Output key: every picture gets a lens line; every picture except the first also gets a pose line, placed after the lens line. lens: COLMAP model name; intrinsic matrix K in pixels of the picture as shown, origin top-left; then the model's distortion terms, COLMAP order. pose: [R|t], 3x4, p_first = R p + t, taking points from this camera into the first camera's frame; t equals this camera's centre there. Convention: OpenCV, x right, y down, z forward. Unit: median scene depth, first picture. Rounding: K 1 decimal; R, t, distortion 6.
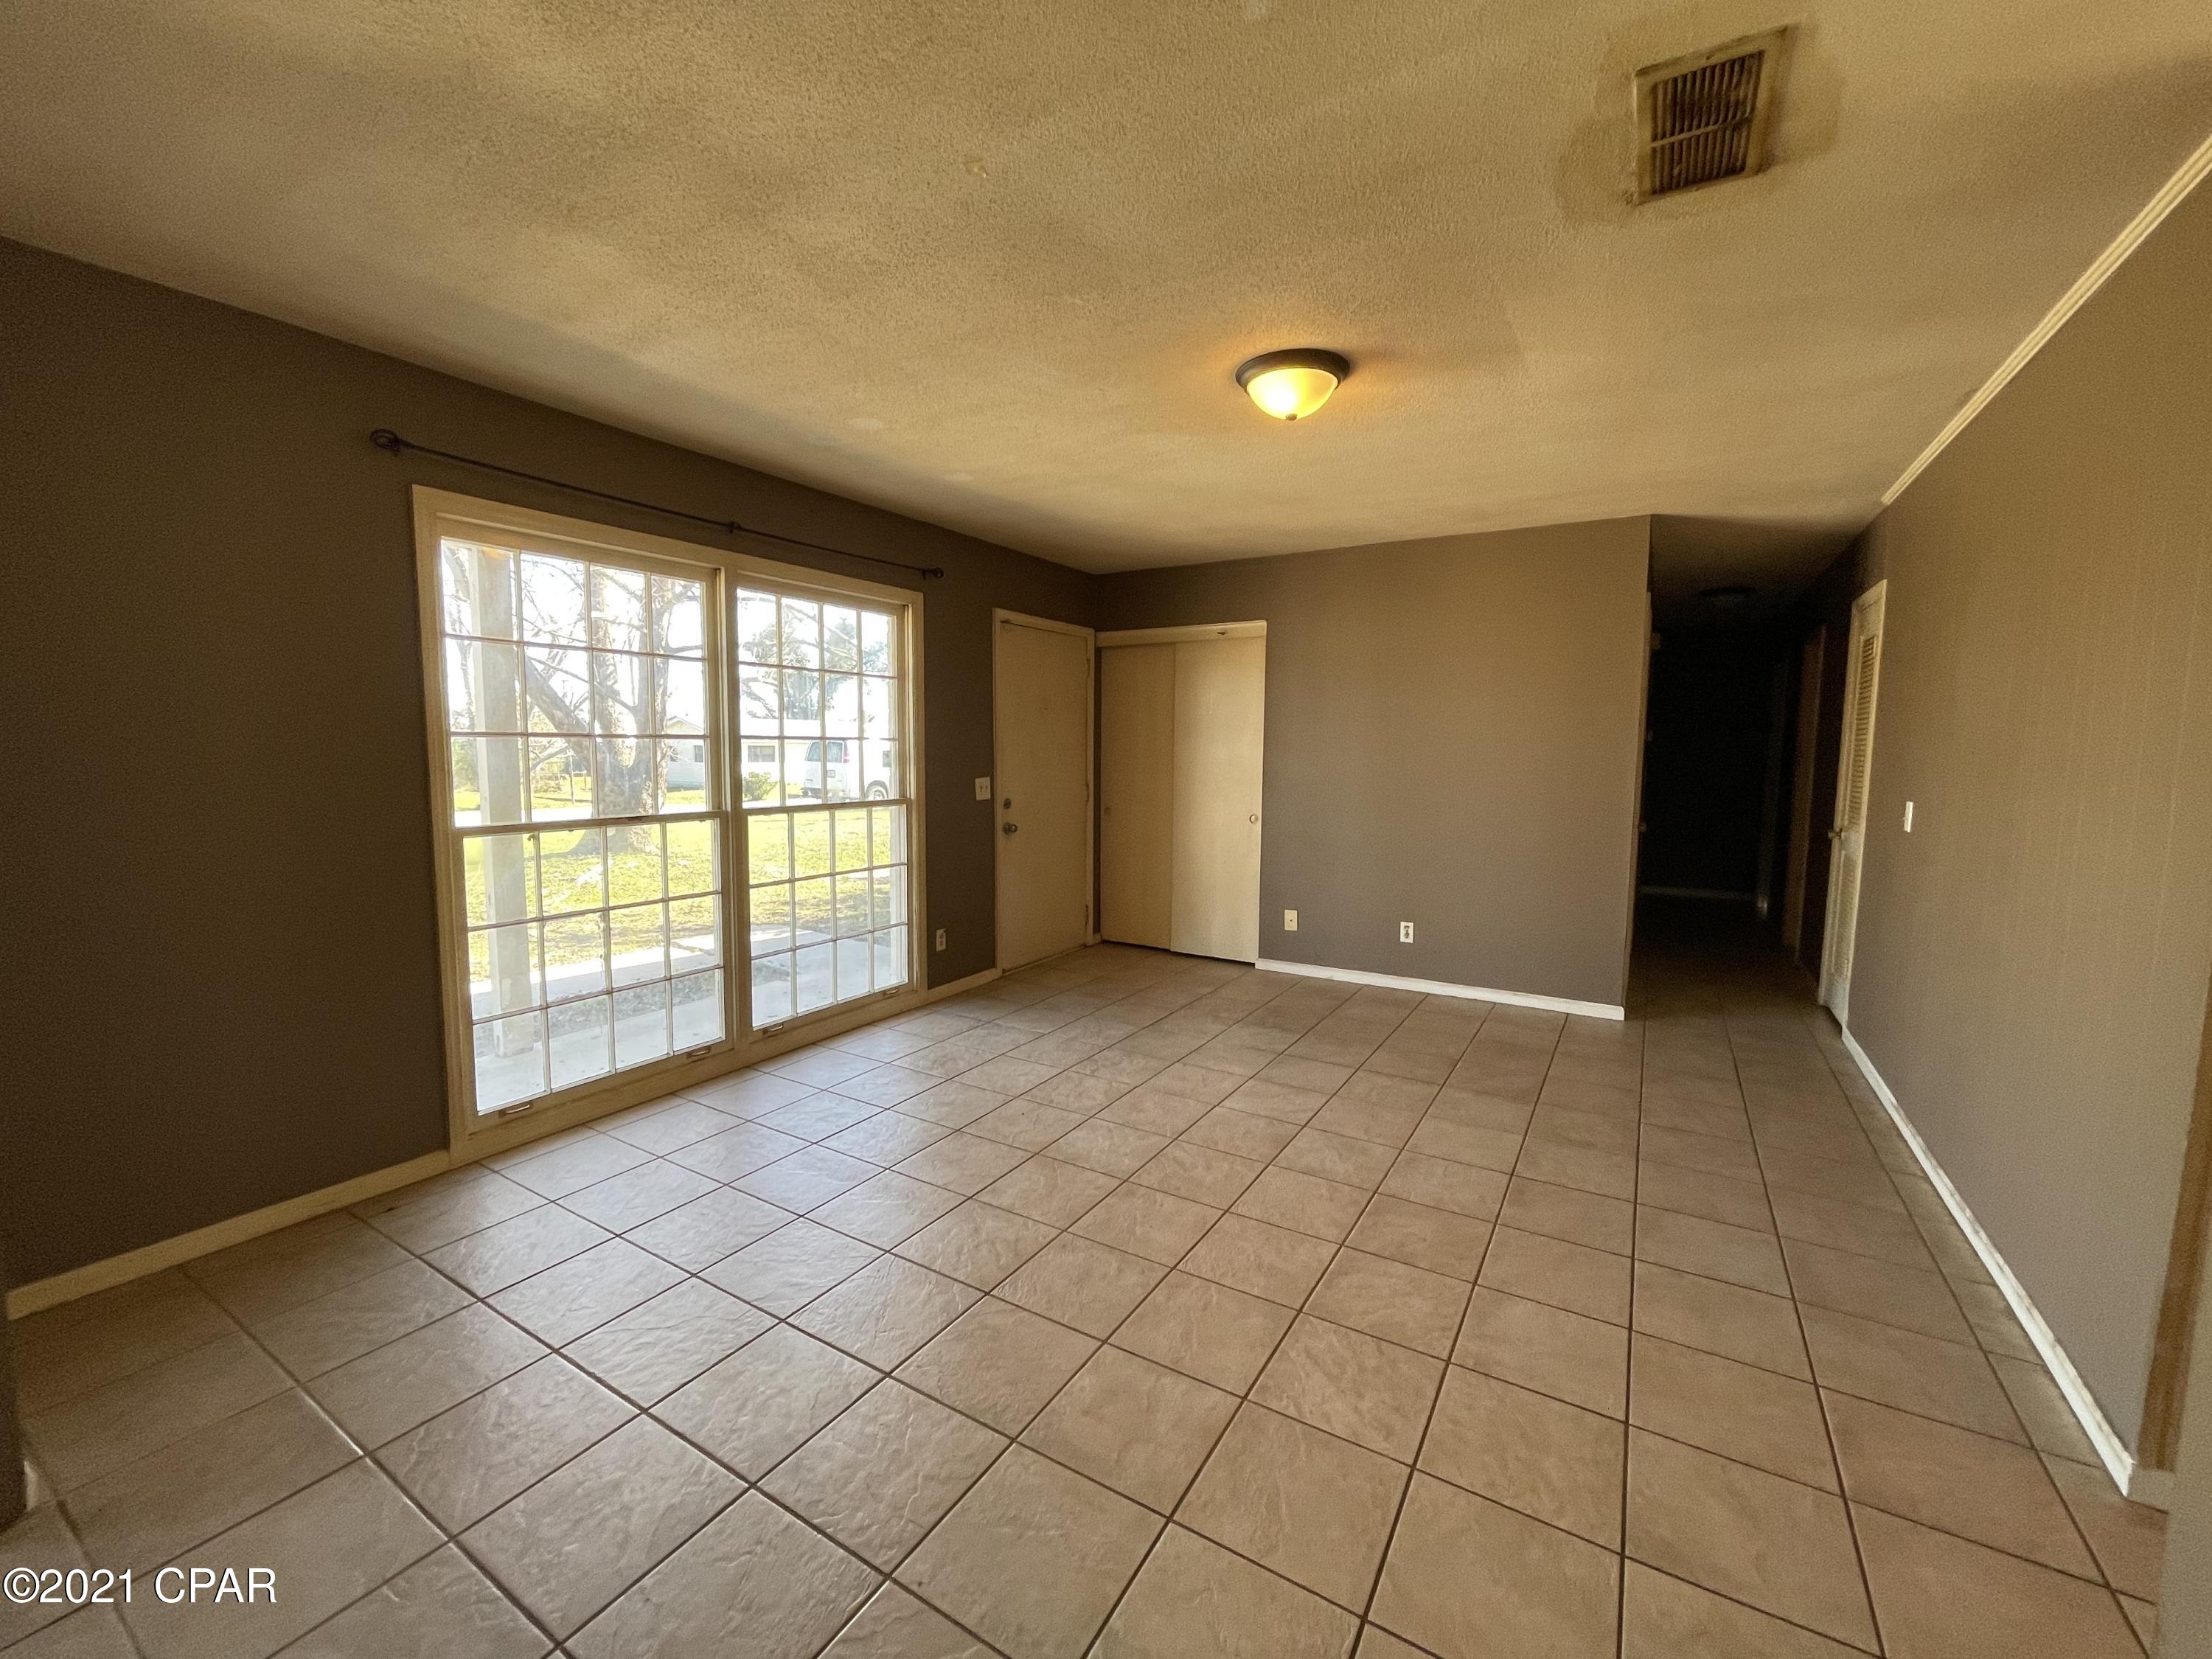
lens RADIAL K [[892.3, 0, 1111.3], [0, 892.3, 839.5], [0, 0, 1]] dist [-0.003563, 0.001067]
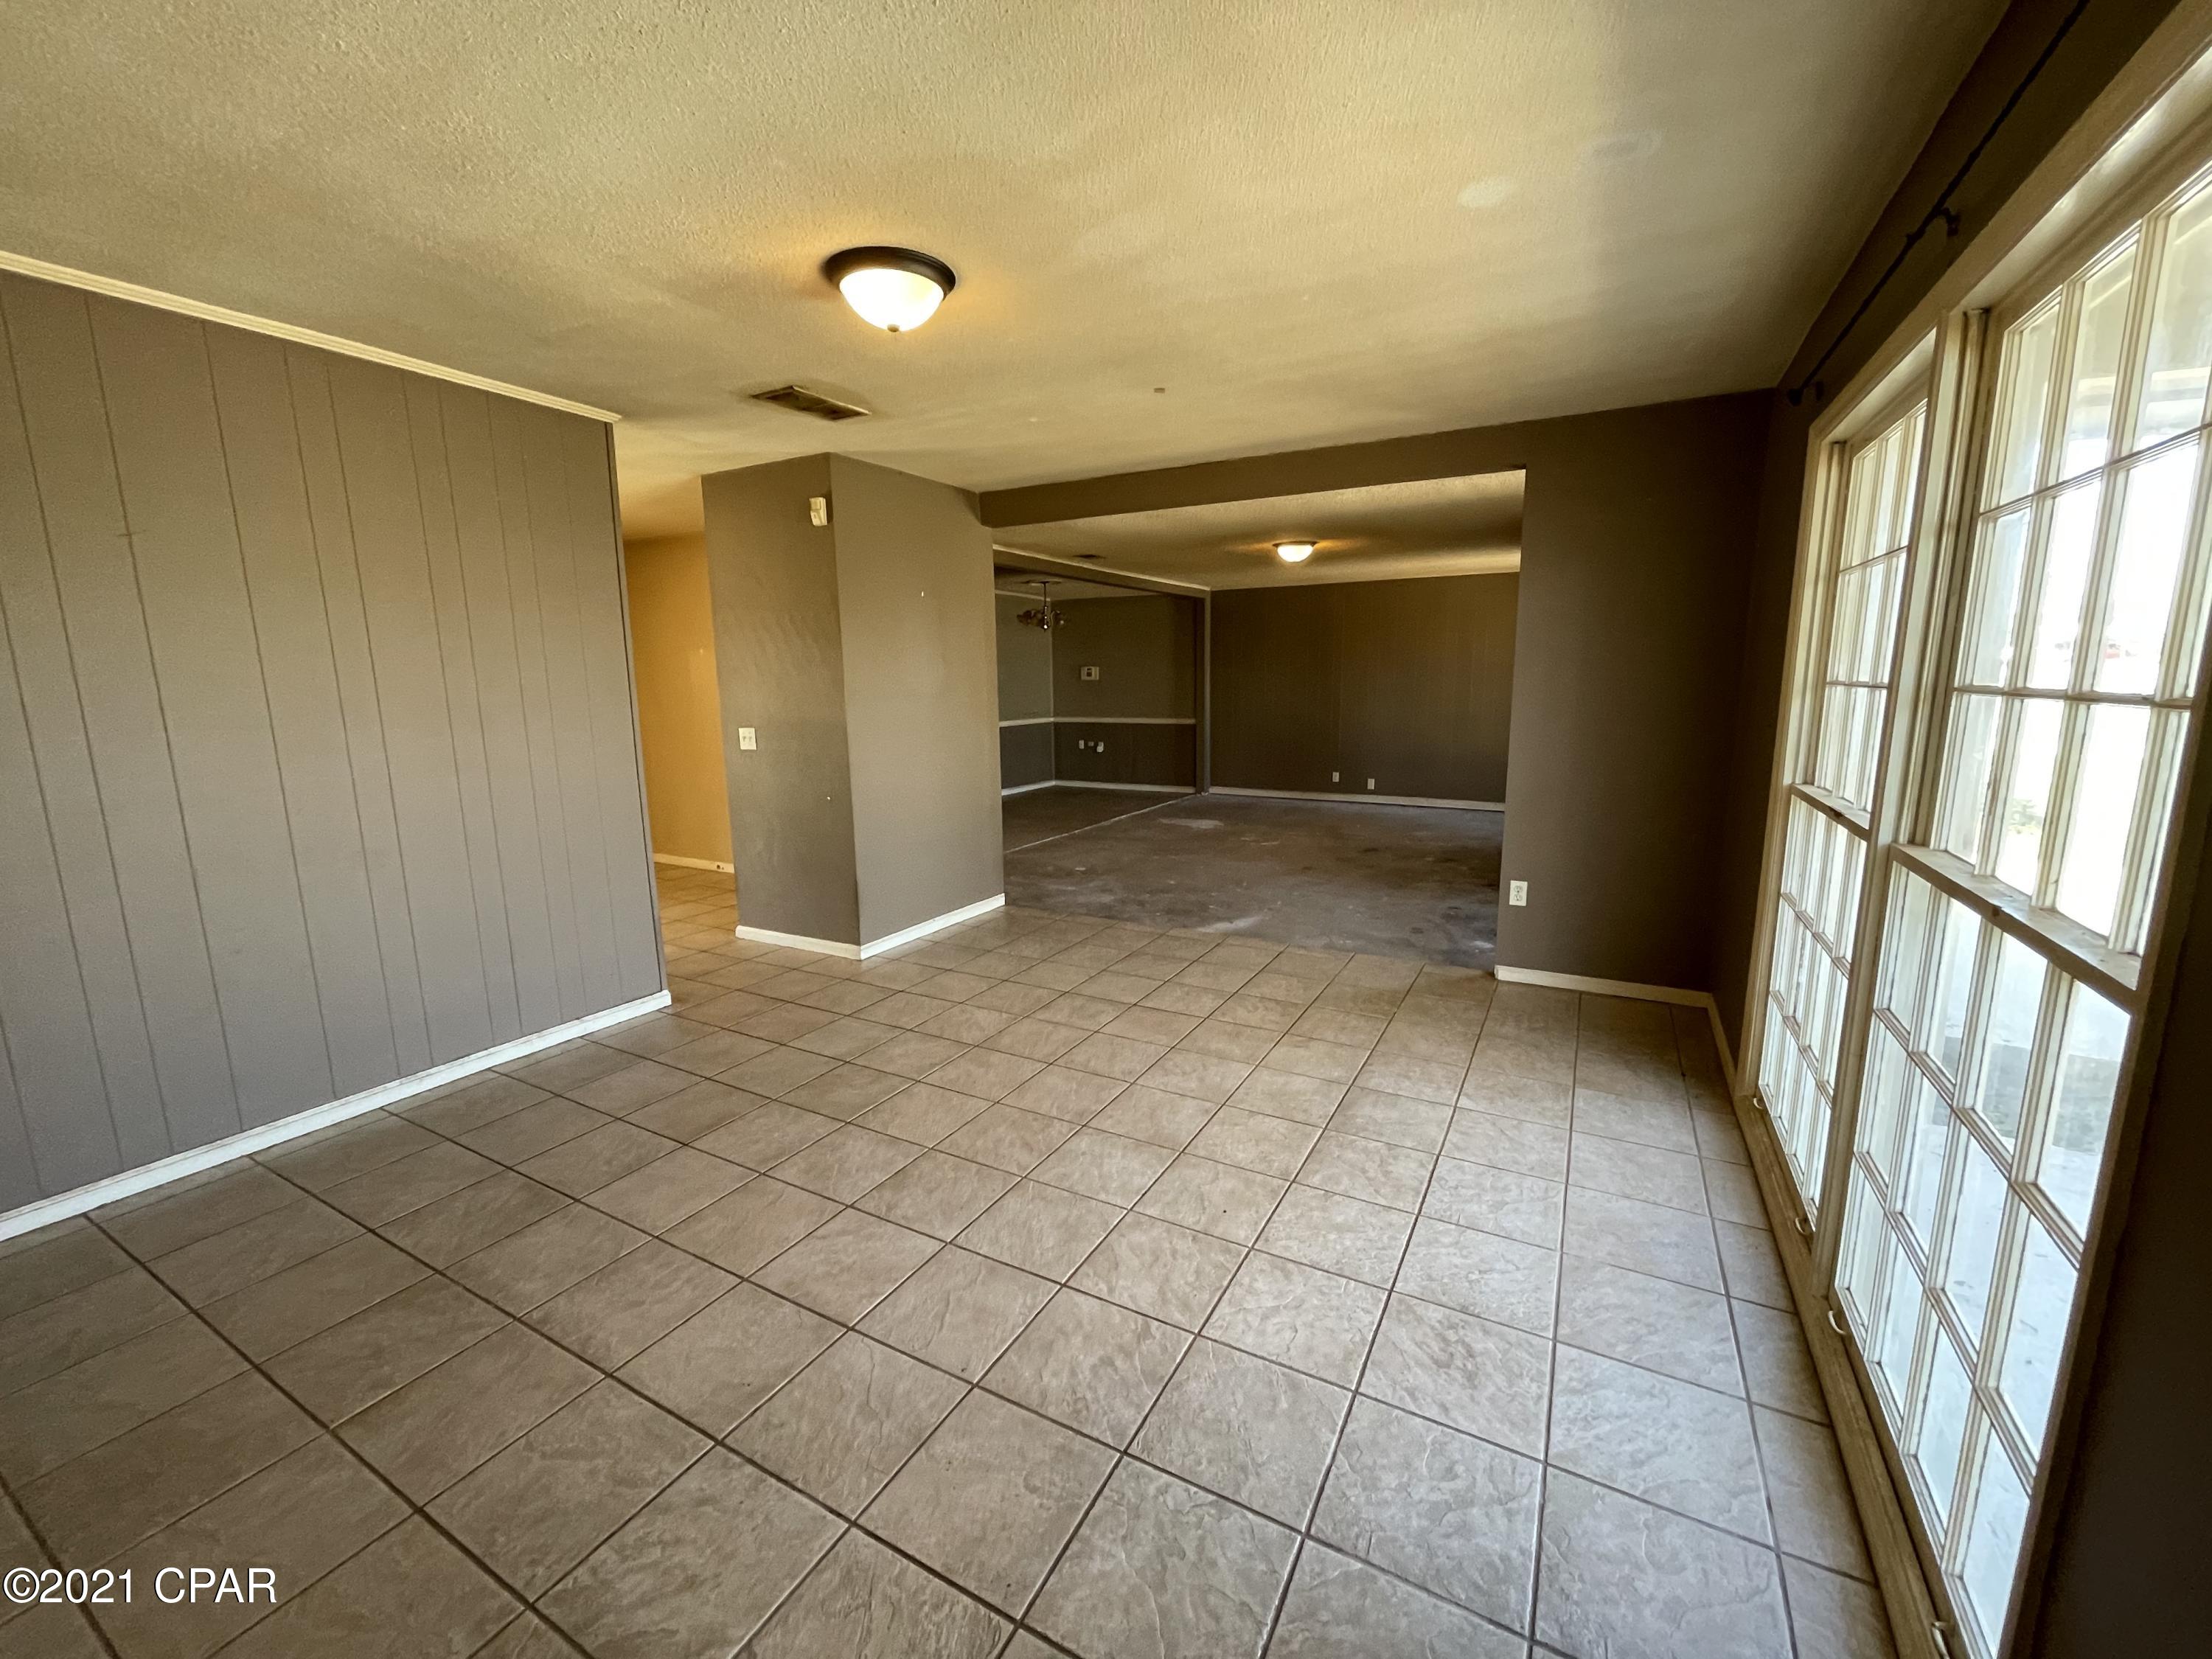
lens RADIAL K [[892.3, 0, 1114.8], [0, 892.3, 828.3], [0, 0, 1]] dist [-0.003563, 0.001067]
pose [[-0.998733, 0.009564, -0.049402, 0.027723], [-0.004223, 0.962374, 0.271694, -0.219169], [0.050141, 0.271558, -0.961115, 1.843302]]
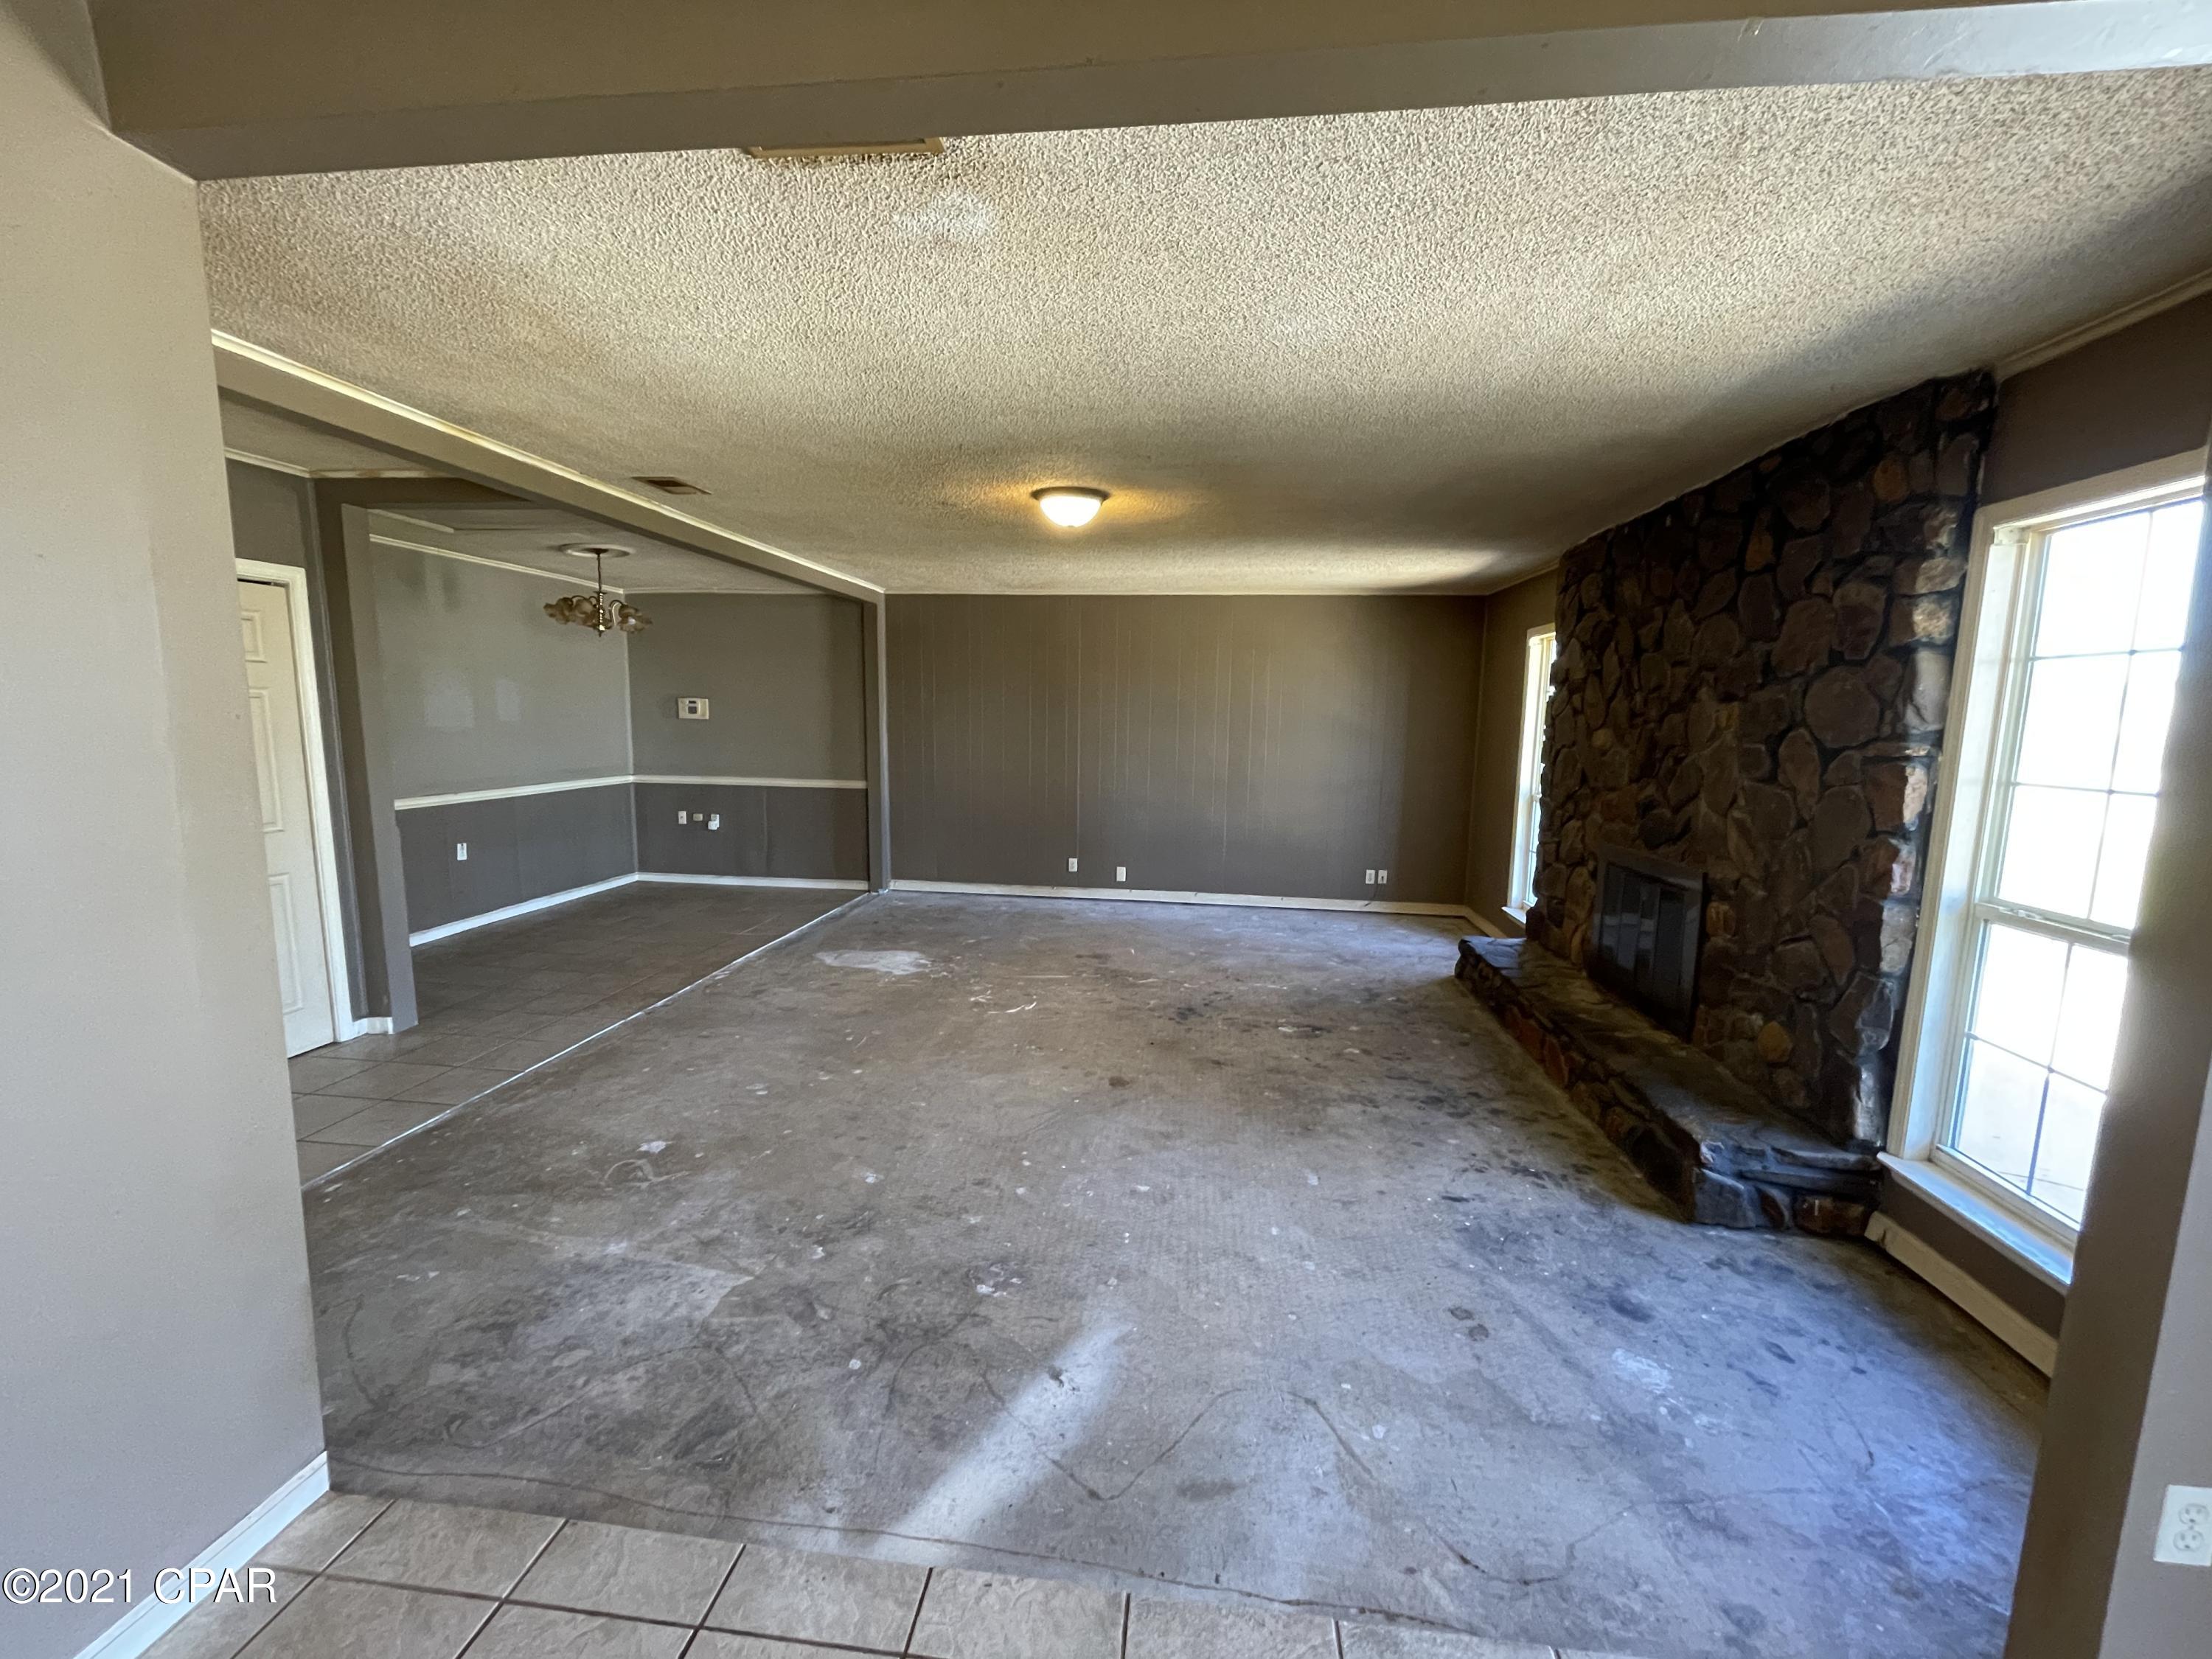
lens RADIAL K [[892.3, 0, 1105.3], [0, 892.3, 831.2], [0, 0, 1]] dist [-0.003563, 0.001067]
pose [[-0.907261, 0.028578, -0.419595, -0.042596], [-0.071723, 0.972560, 0.221321, -0.125758], [0.414407, 0.230891, -0.880316, 0.797065]]
